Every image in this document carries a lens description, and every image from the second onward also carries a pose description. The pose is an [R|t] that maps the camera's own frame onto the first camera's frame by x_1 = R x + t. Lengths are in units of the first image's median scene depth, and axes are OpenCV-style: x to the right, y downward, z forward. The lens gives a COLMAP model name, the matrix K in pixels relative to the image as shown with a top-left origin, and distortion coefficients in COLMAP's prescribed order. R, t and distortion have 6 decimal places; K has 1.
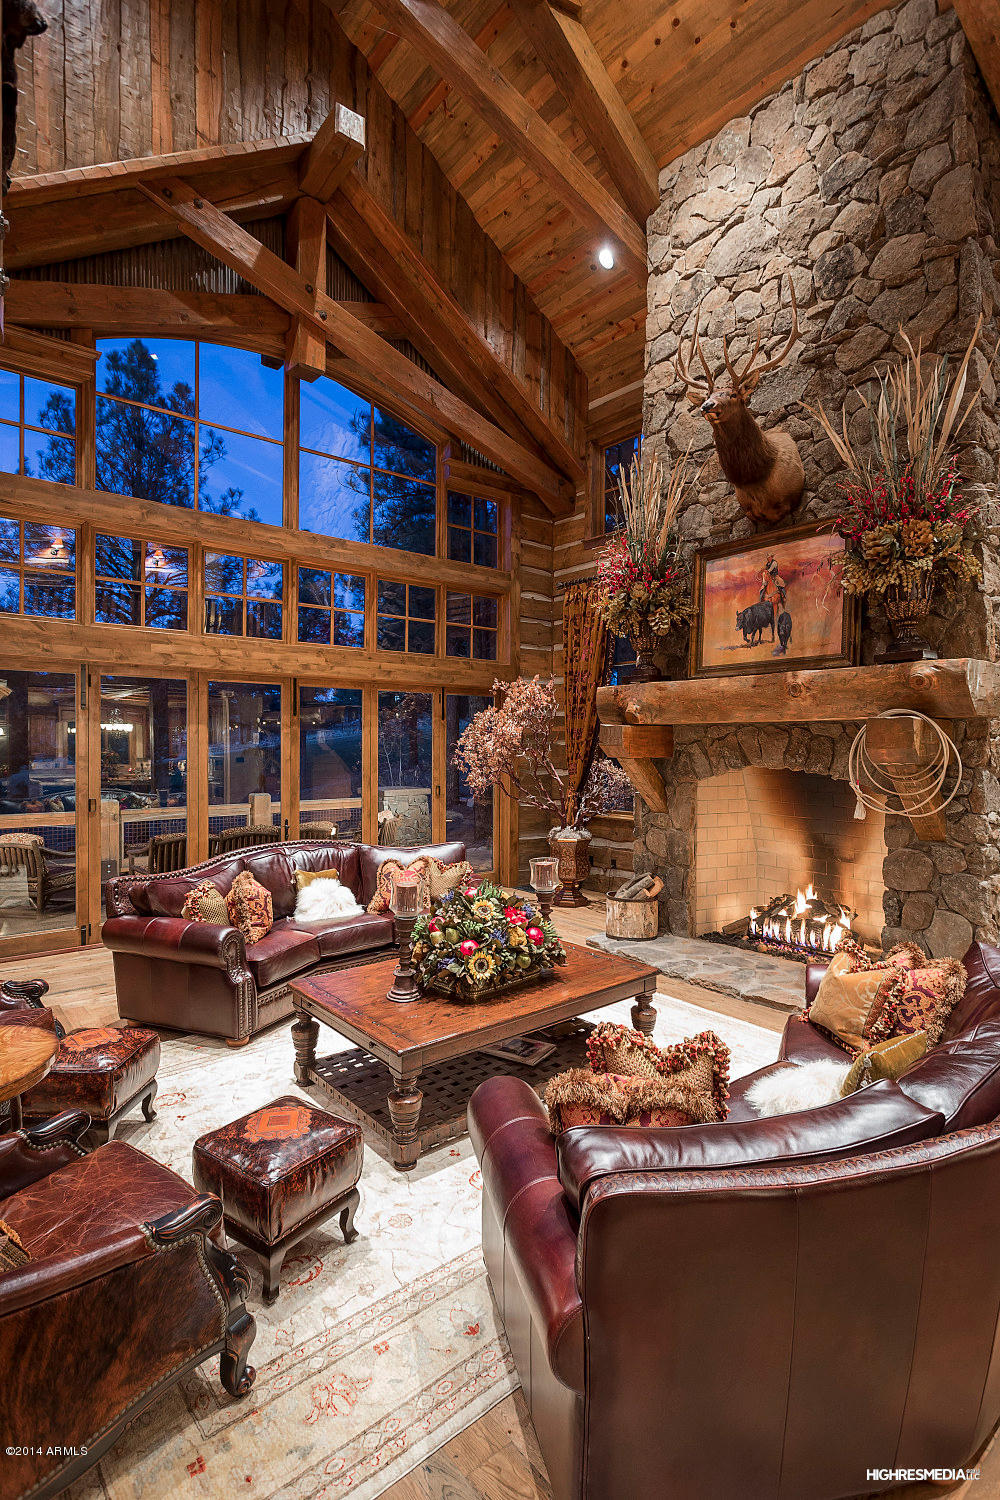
lens RADIAL K [[757.3, 0, 477.4], [0, 757.3, 747.2], [0, 0, 1]] dist [-0.008520, 0.005237]
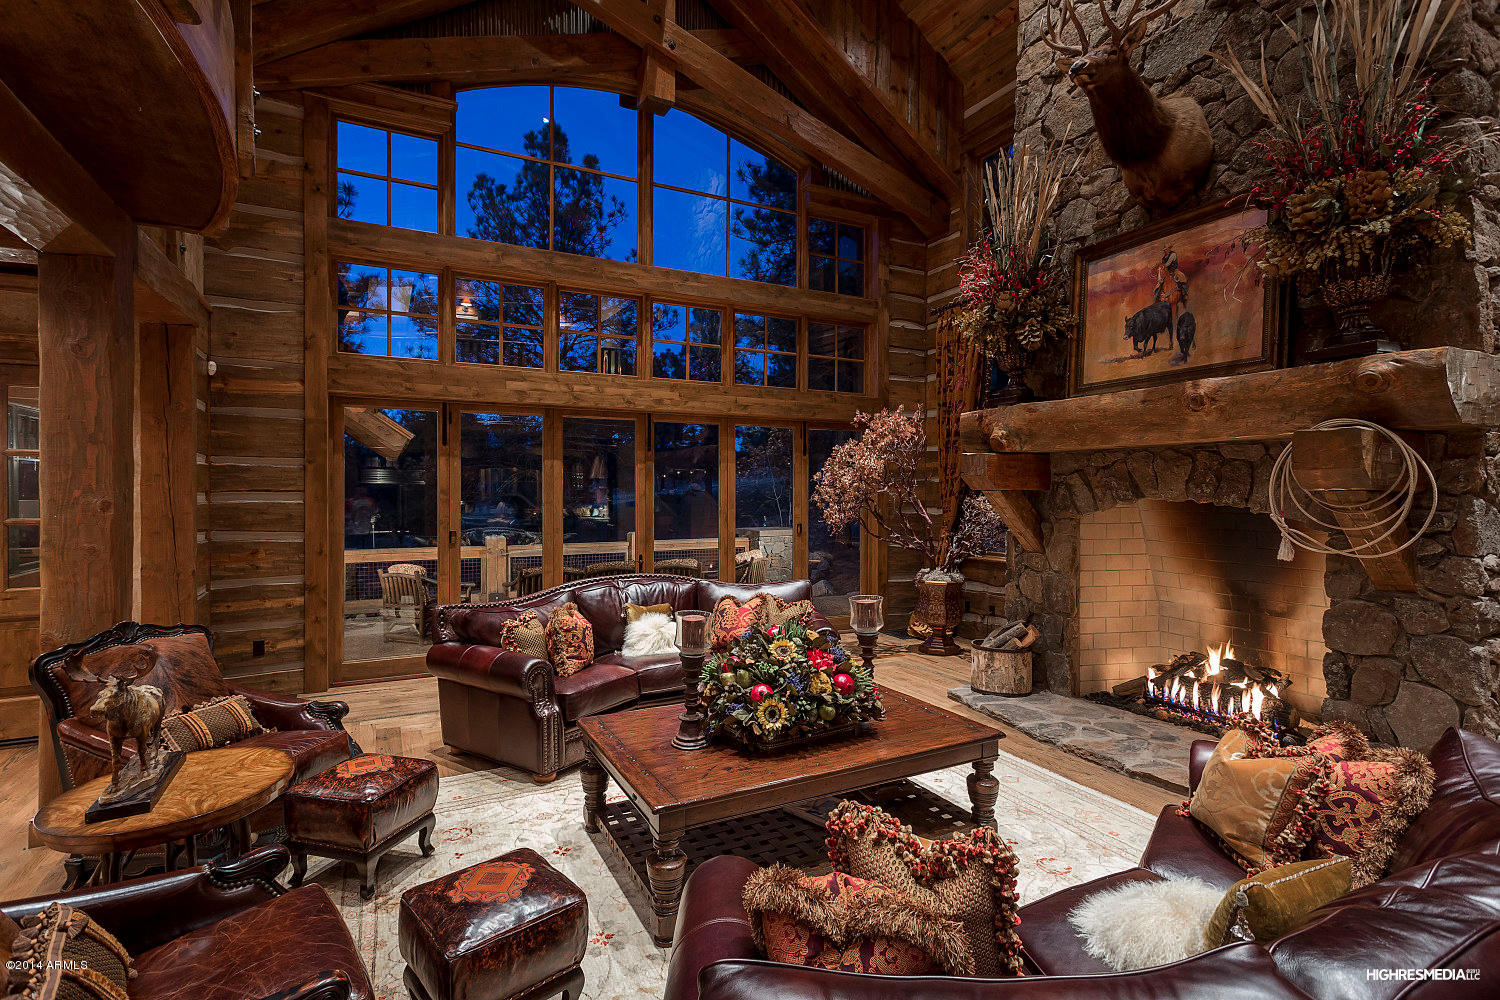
lens RADIAL K [[725.2, 0, 727.1], [0, 725.2, 492.4], [0, 0, 1]] dist [0.010558, -0.000864]
pose [[0.975915, -0.002734, -0.218136, 0.085635], [0.001498, 0.999982, -0.005835, 0.023290], [0.218148, 0.005368, 0.975901, 0.105488]]
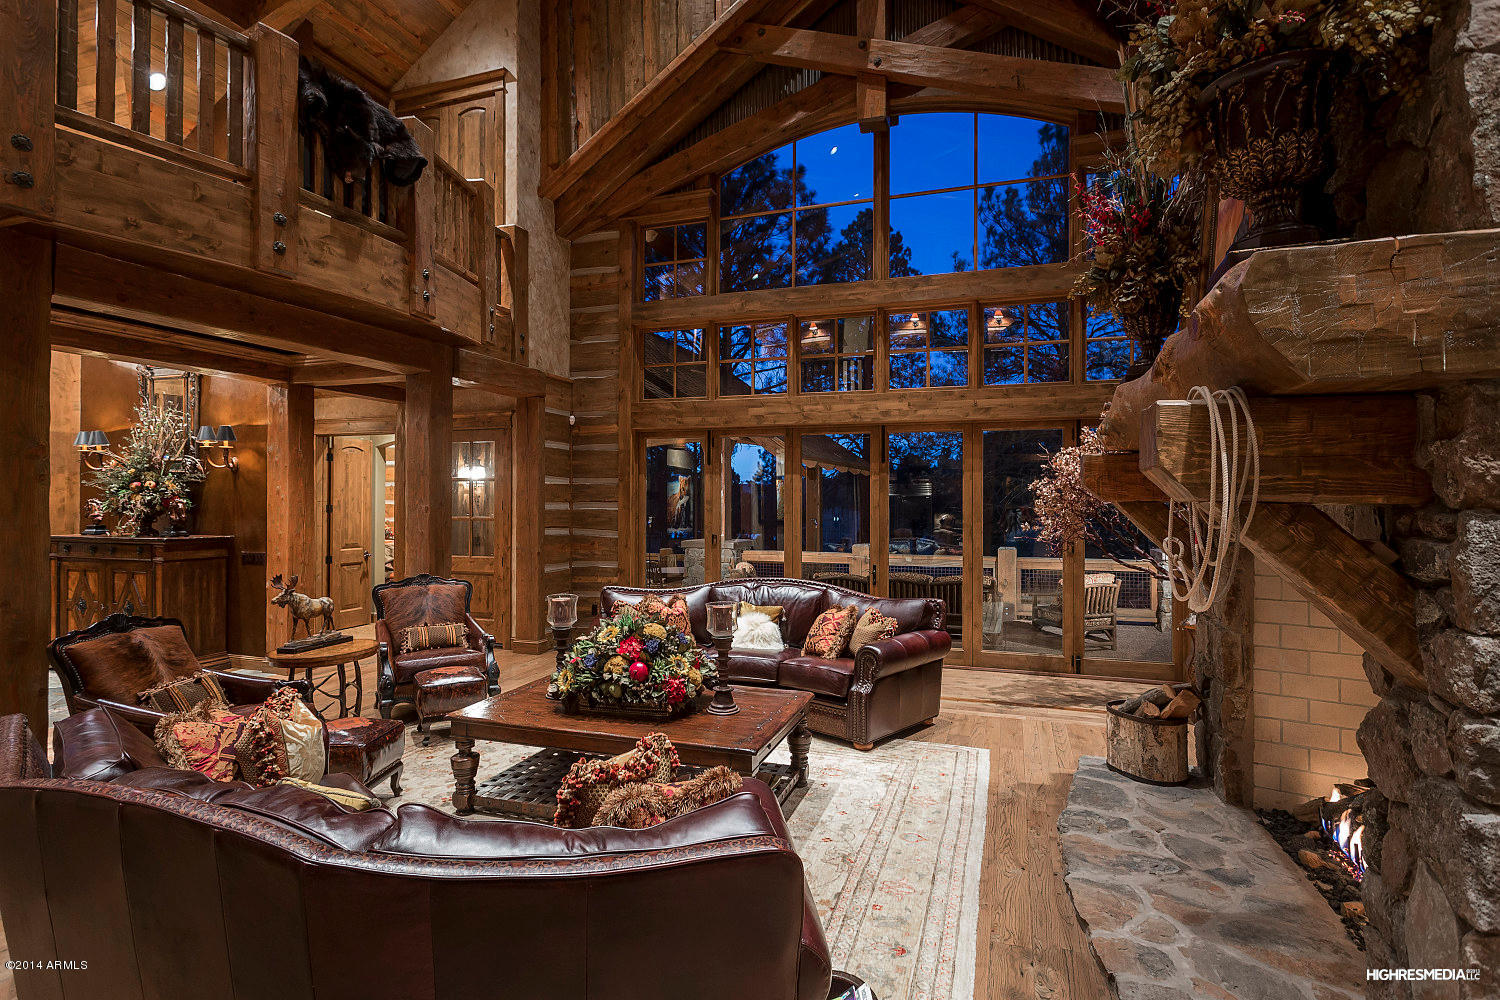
lens RADIAL K [[757.3, 0, 749.9], [0, 757.3, 497.5], [0, 0, 1]] dist [-0.008520, 0.005237]
pose [[0.516629, -0.006880, -0.856182, 0.661175], [-0.008371, 0.999879, -0.013086, 0.024128], [0.856168, 0.013928, 0.516509, 0.405849]]
